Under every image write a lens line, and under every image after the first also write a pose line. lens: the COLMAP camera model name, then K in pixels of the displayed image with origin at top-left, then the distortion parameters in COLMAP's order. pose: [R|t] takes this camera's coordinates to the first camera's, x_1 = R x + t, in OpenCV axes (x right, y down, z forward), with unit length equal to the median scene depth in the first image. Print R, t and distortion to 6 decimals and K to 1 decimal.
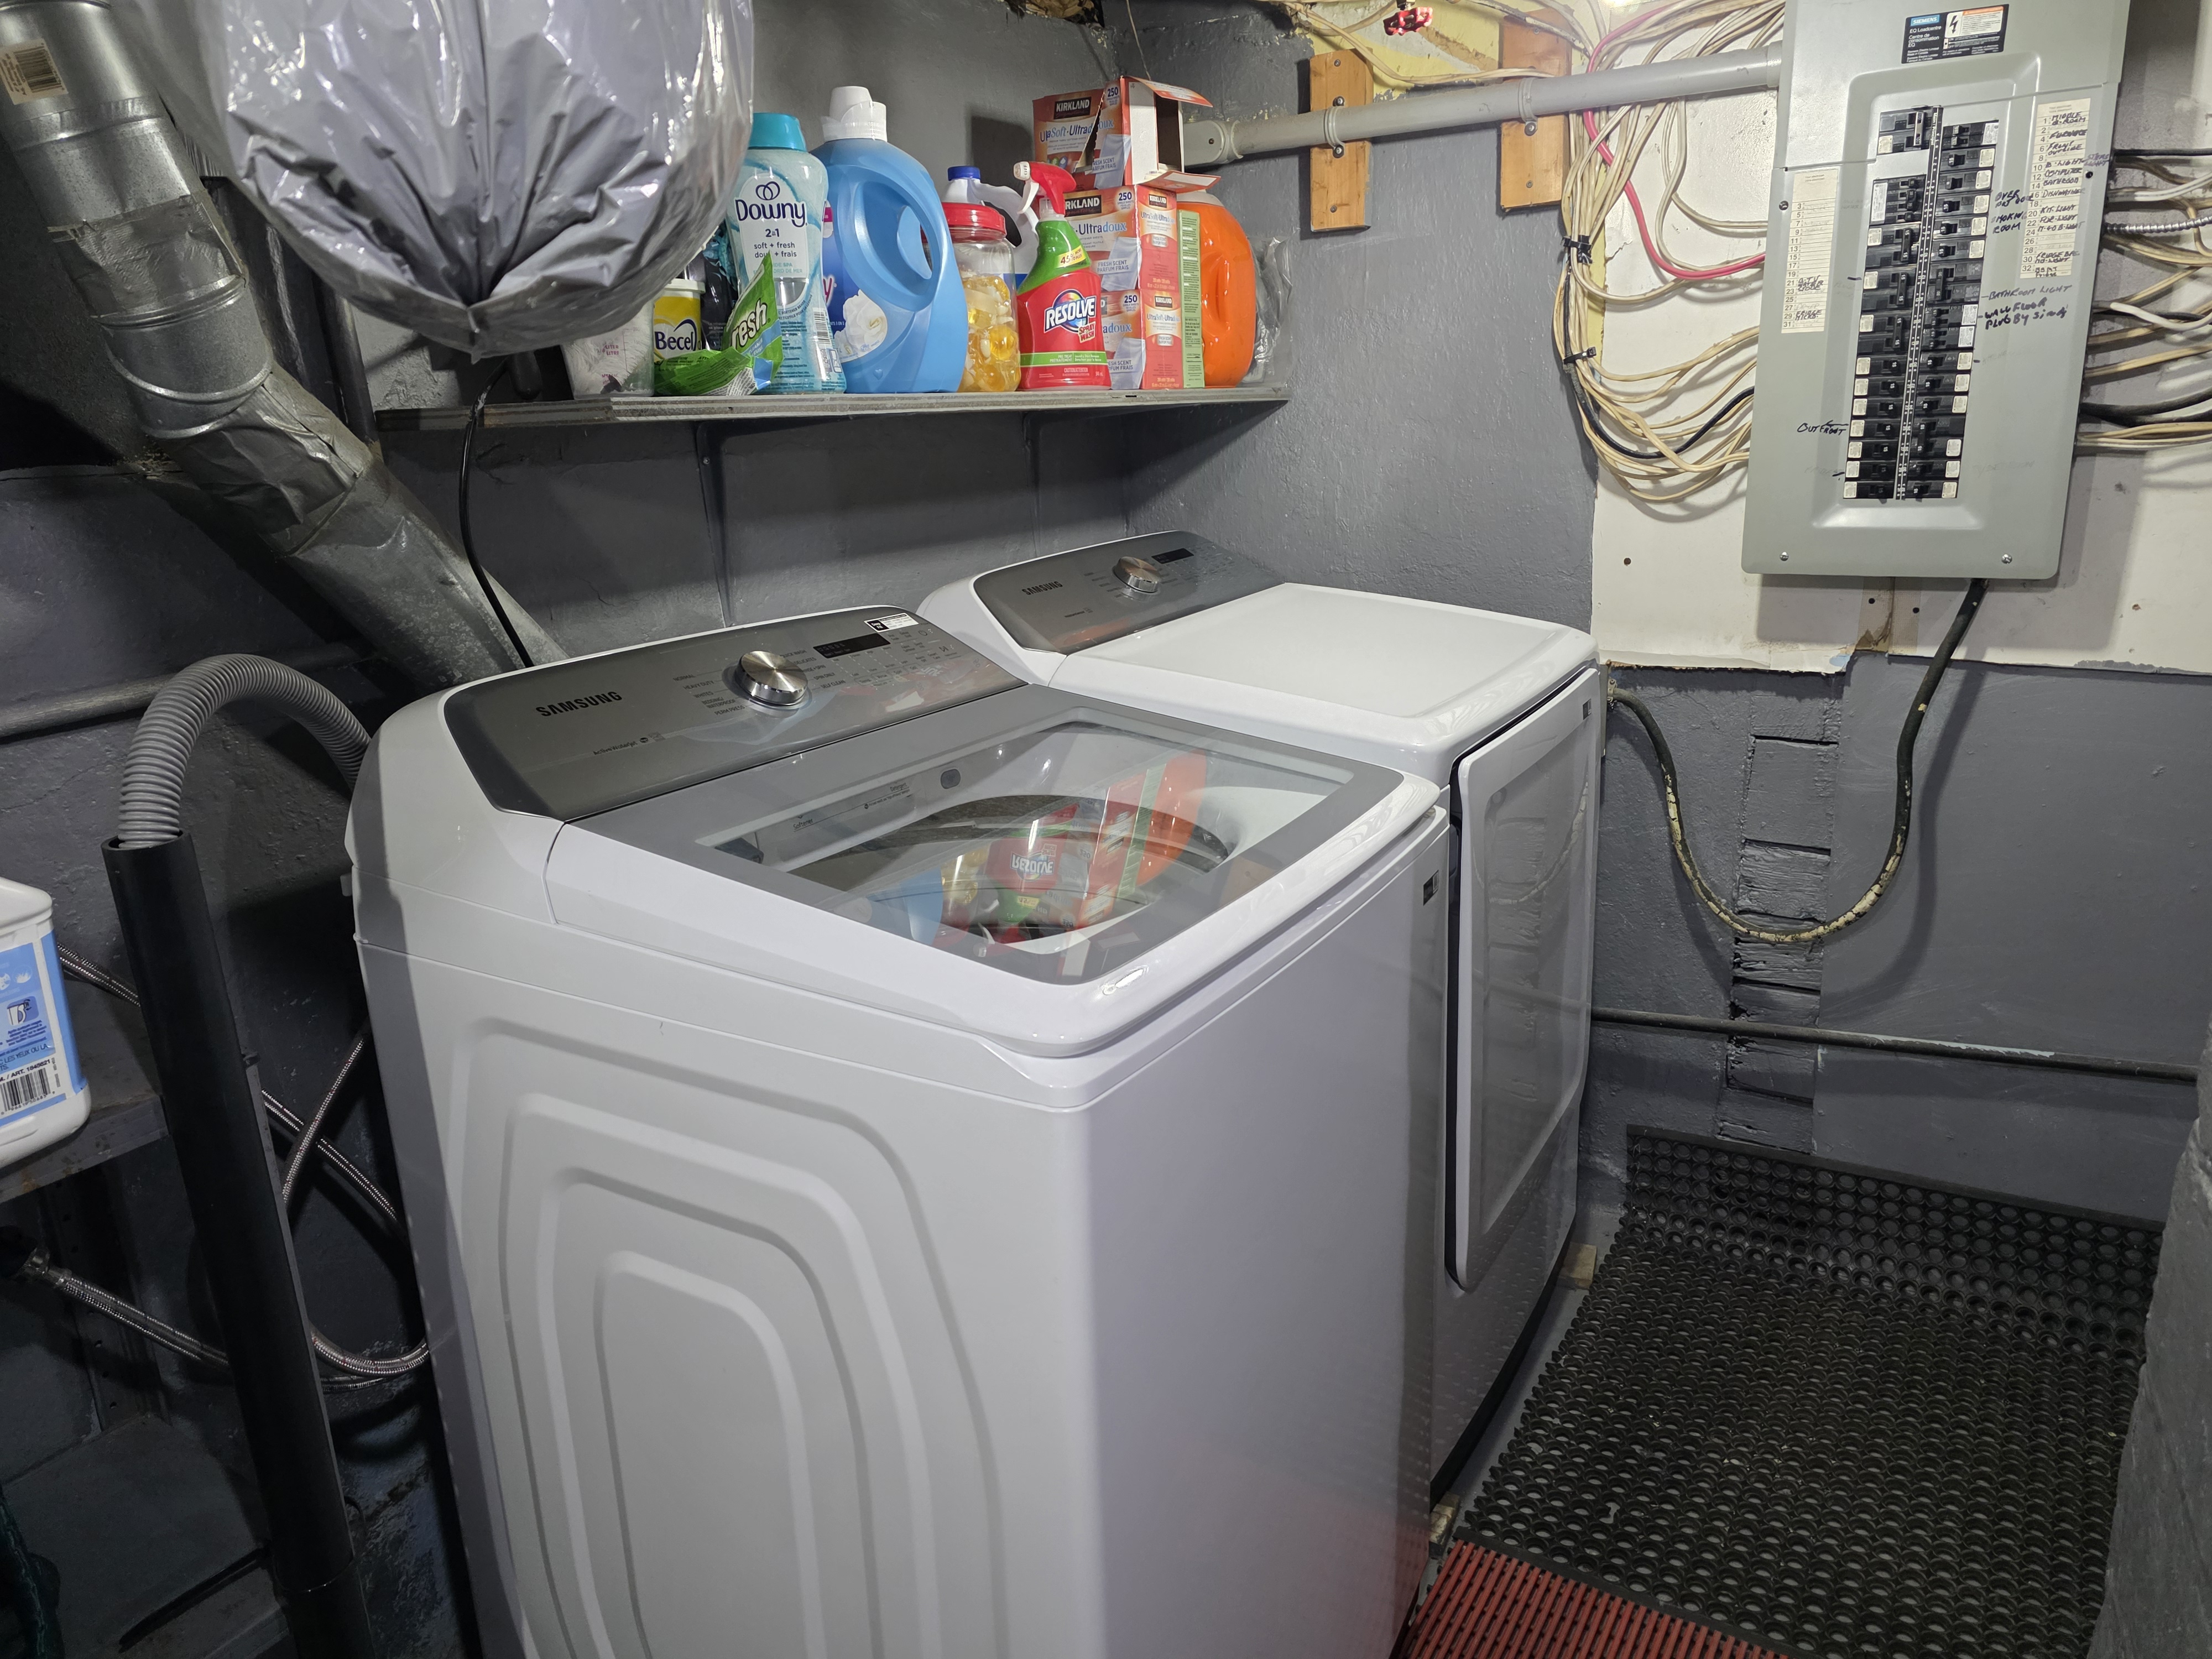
lens RADIAL K [[1440.0, 0, 1116.9], [0, 1440.0, 836.8], [0, 0, 1]] dist [0.054129, -0.064141]
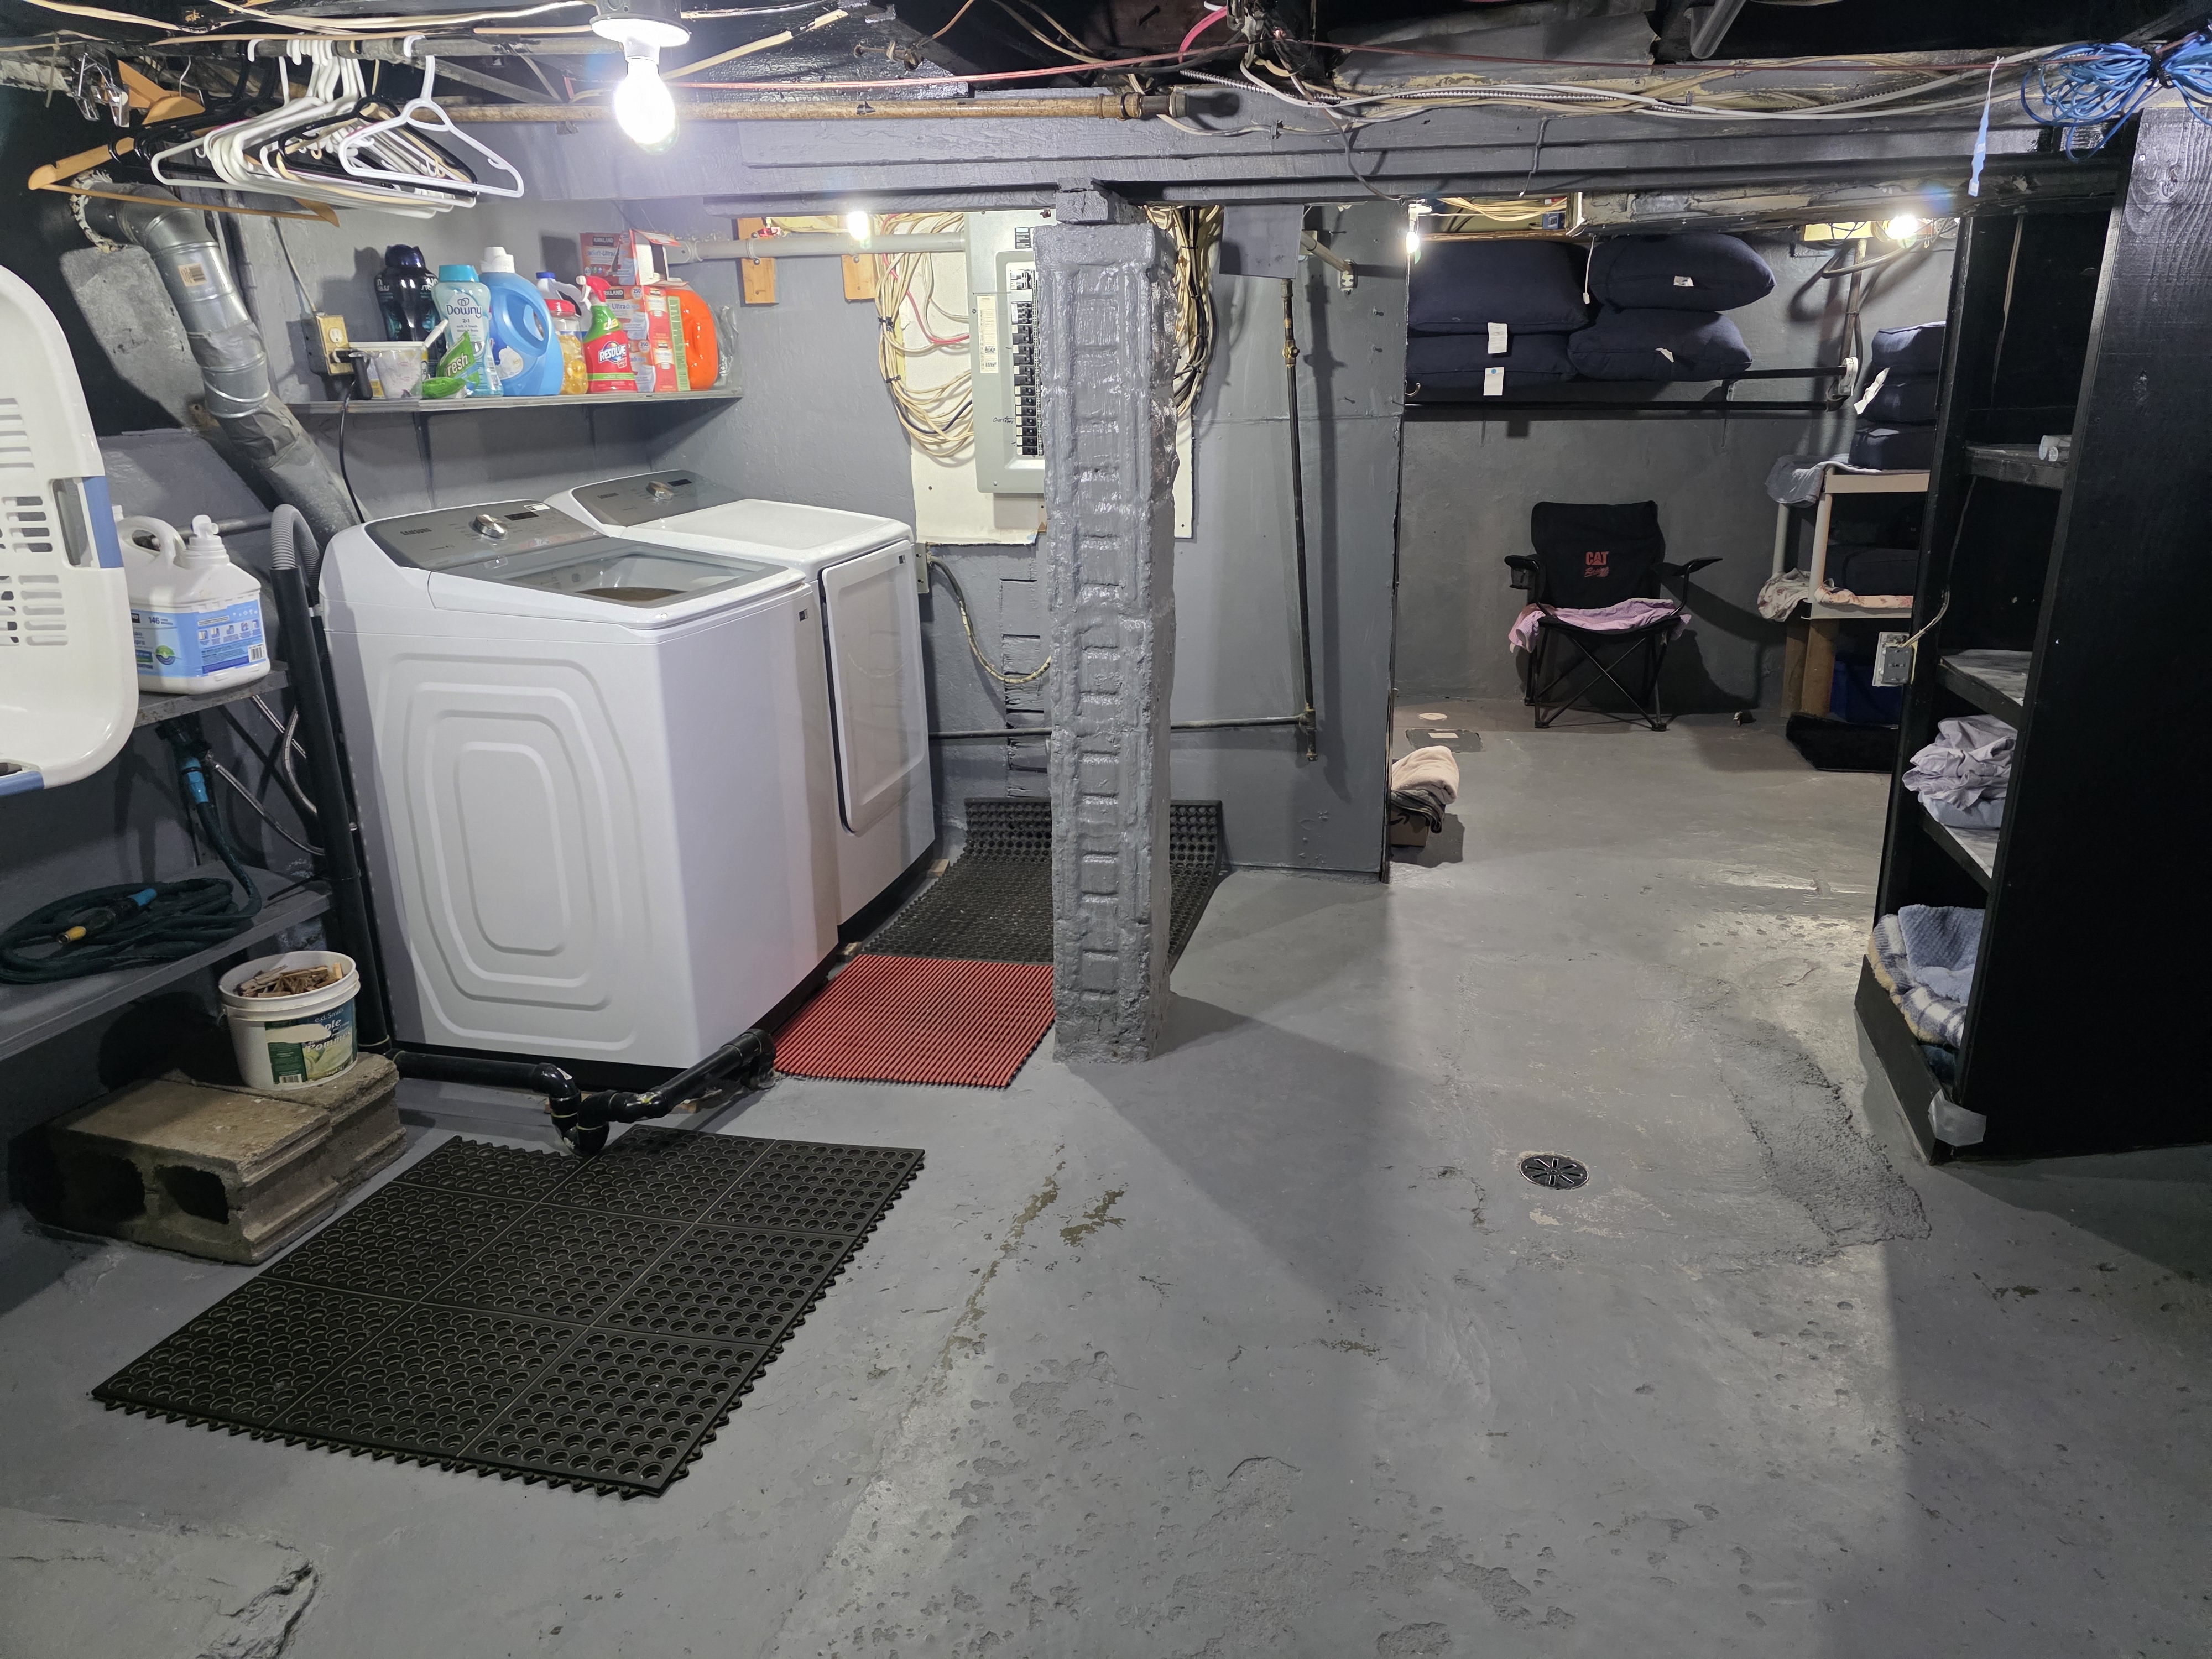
lens RADIAL K [[1440.0, 0, 1116.9], [0, 1440.0, 836.8], [0, 0, 1]] dist [0.054129, -0.064141]
pose [[0.951626, -0.073923, 0.298233, -0.017222], [0.068434, 0.997239, 0.028819, 0.261905], [-0.299540, -0.007016, 0.954058, -1.015591]]
